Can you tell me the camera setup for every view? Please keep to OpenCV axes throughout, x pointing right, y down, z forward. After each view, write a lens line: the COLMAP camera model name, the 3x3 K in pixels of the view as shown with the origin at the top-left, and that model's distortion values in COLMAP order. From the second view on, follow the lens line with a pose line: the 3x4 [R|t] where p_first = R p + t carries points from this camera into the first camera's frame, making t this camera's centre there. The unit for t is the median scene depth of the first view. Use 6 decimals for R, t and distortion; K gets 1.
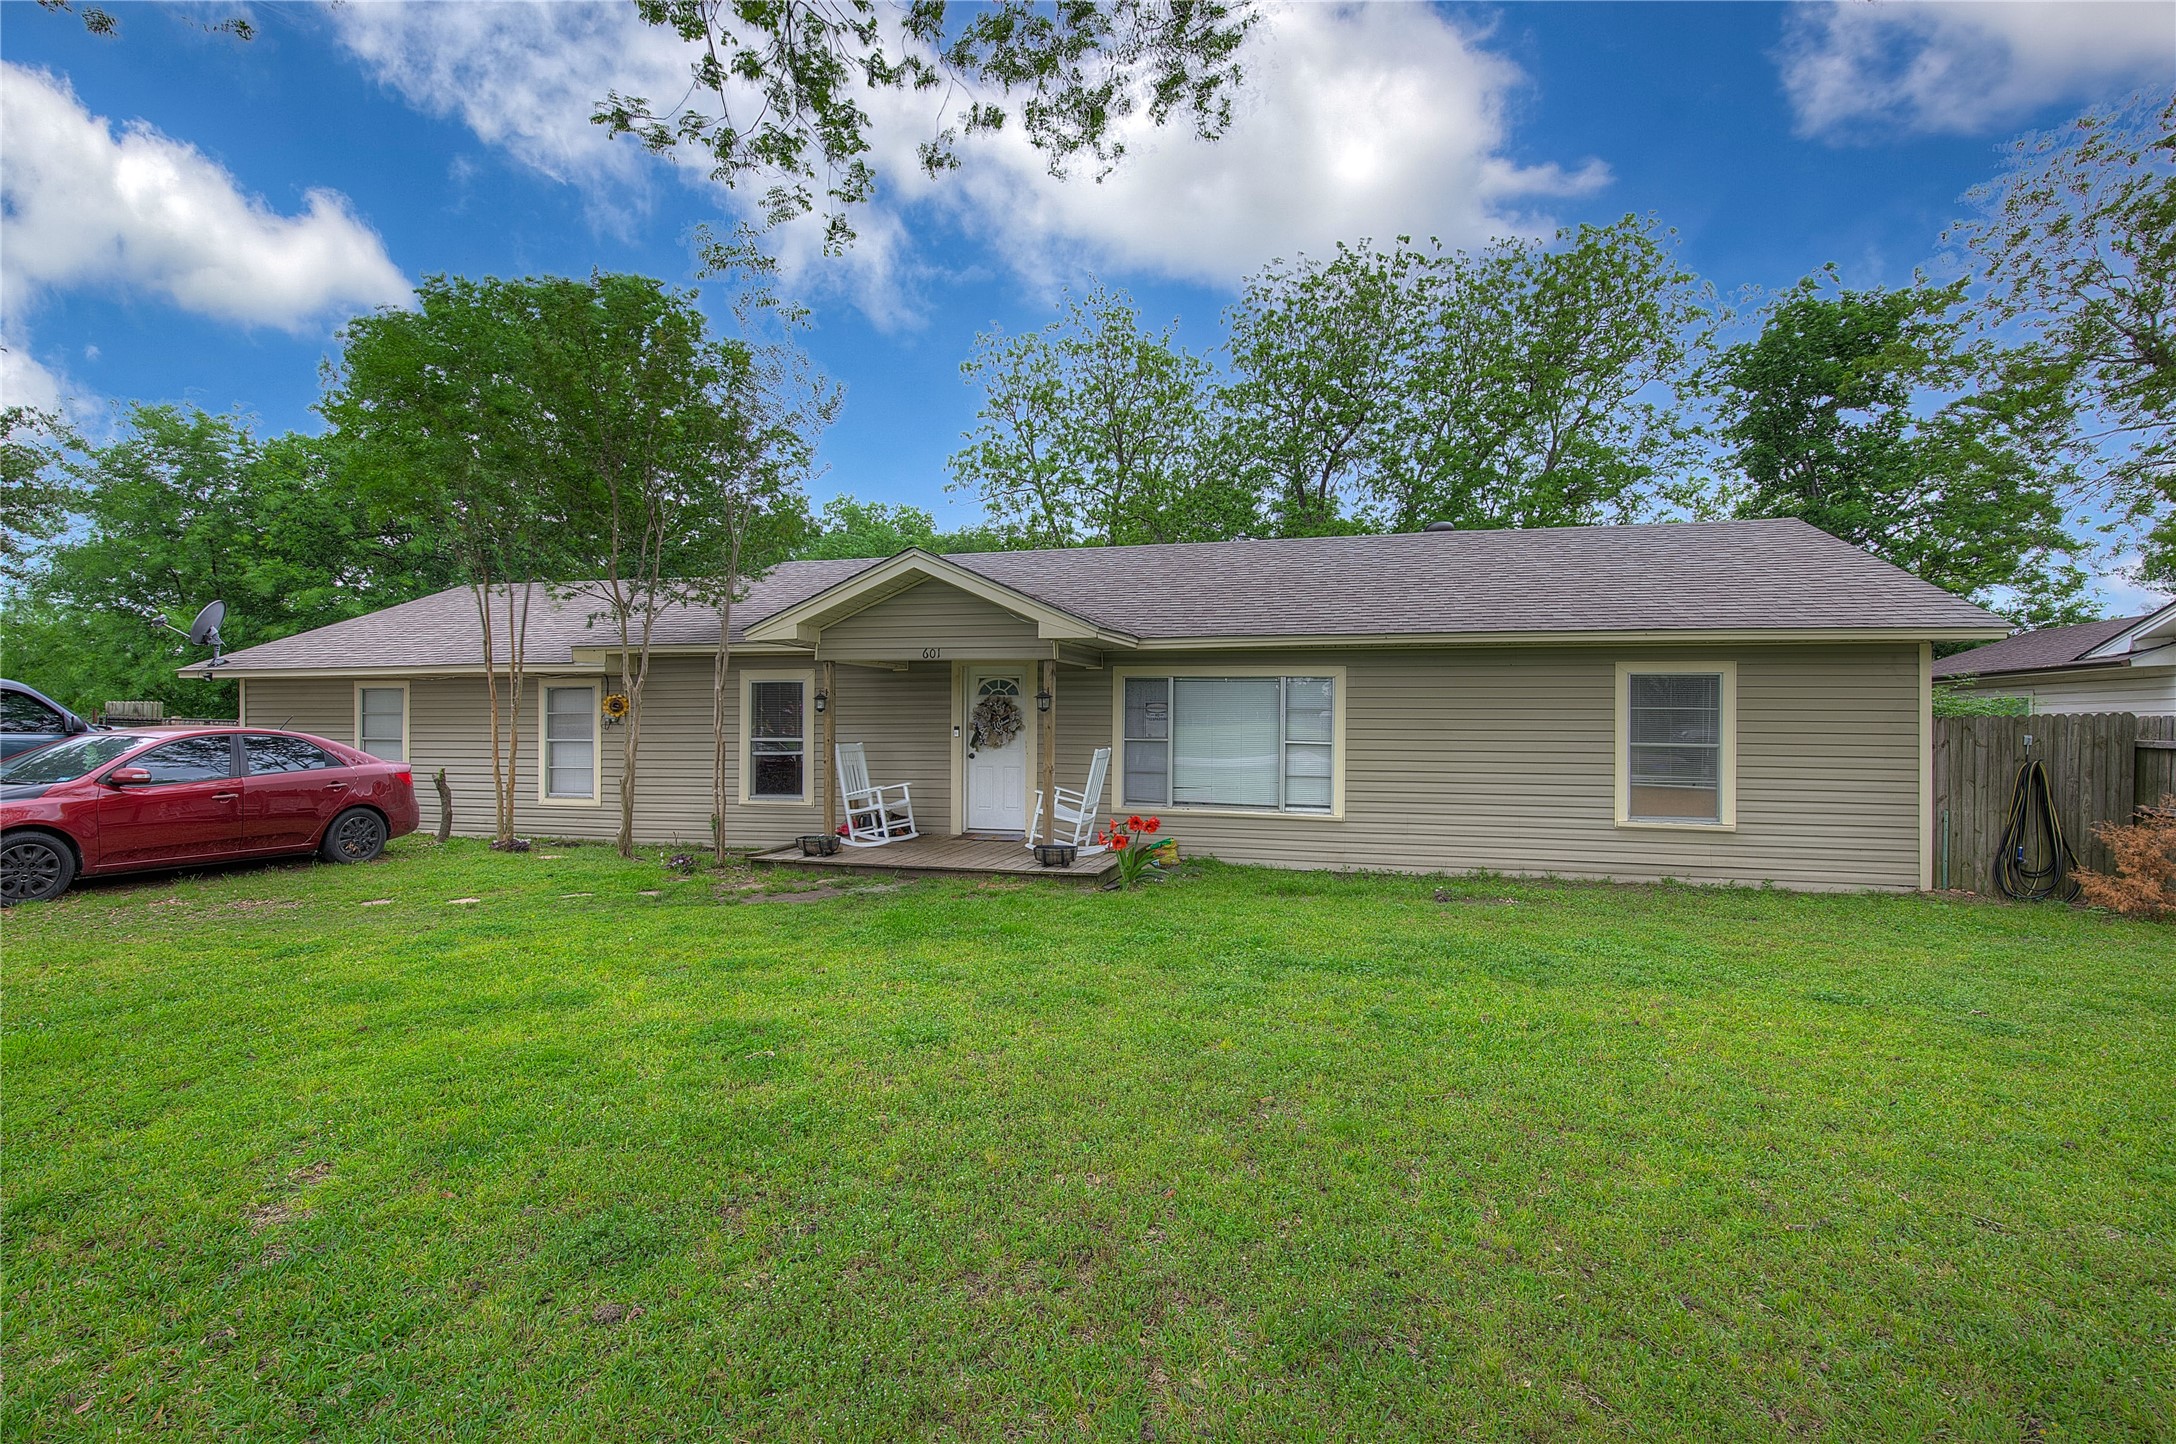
lens RADIAL K [[1009.5, 0, 1092.8], [0, 1009.5, 726.6], [0, 0, 1]] dist [-0.000160, -0.000664]
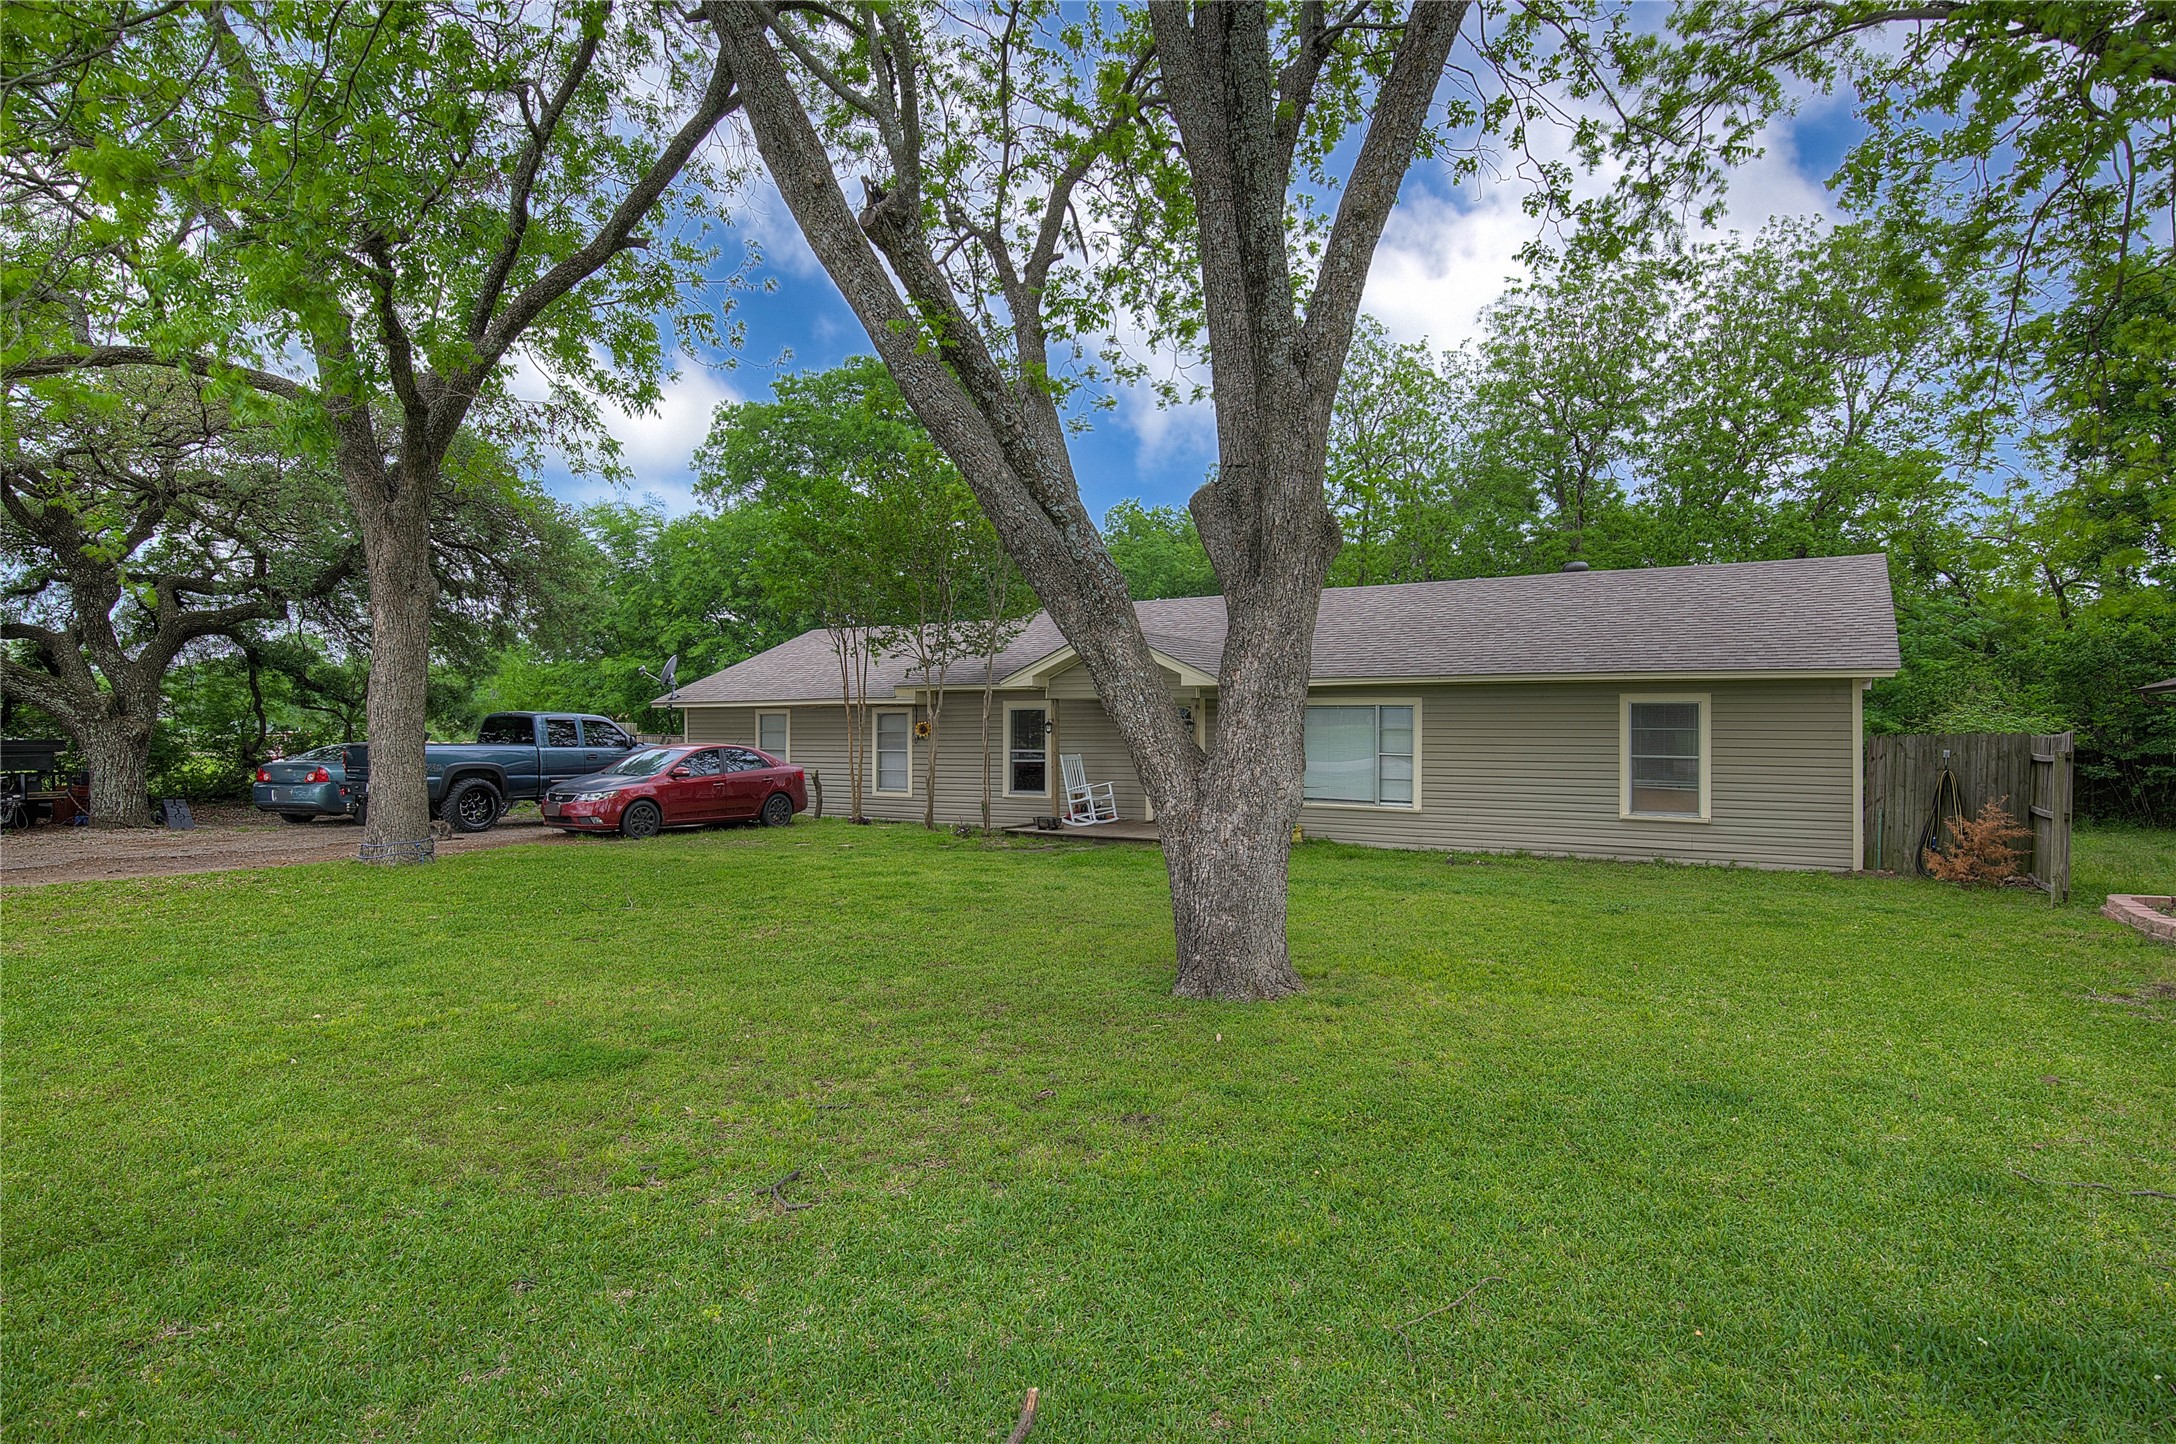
lens RADIAL K [[1170.2, 0, 1083.9], [0, 1170.2, 730.4], [0, 0, 1]] dist [-0.034614, -0.000023]
pose [[0.956876, -0.003677, -0.290473, 0.273597], [0.003397, 0.999993, -0.001468, -0.015682], [0.290477, 0.000418, 0.956882, -0.621536]]
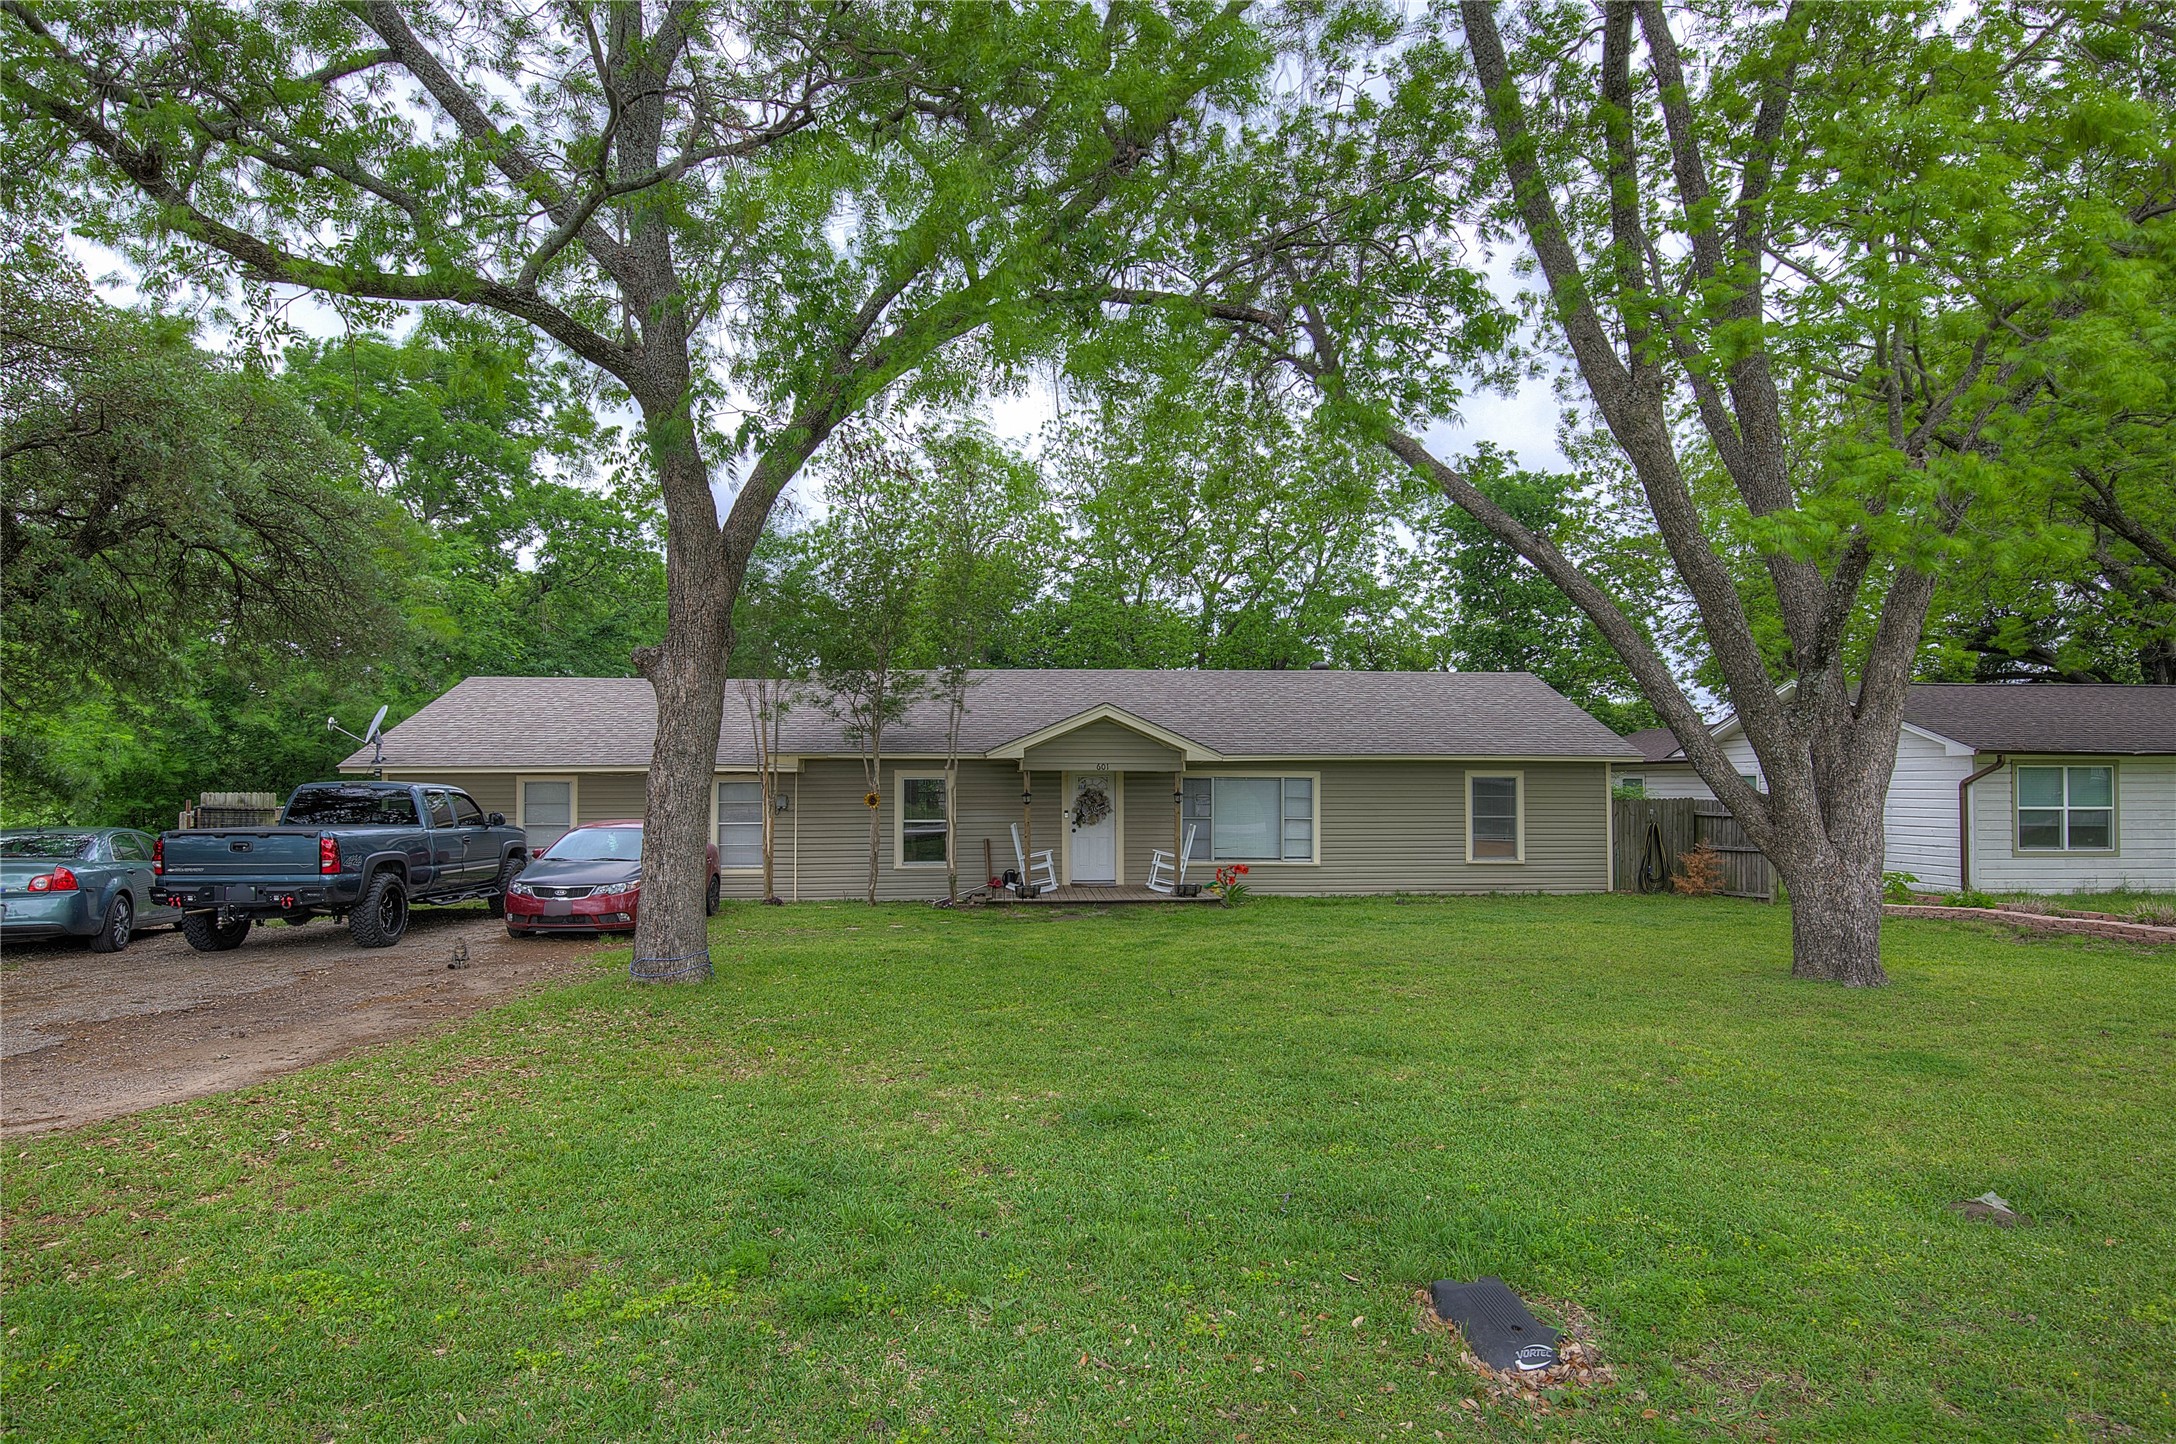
lens RADIAL K [[1170.2, 0, 1083.9], [0, 1170.2, 730.4], [0, 0, 1]] dist [-0.034614, -0.000023]
pose [[0.953236, 0.006675, 0.302152, -0.703926], [0.007777, 0.998883, -0.046603, -0.042203], [-0.302126, 0.046774, 0.952120, -0.716894]]
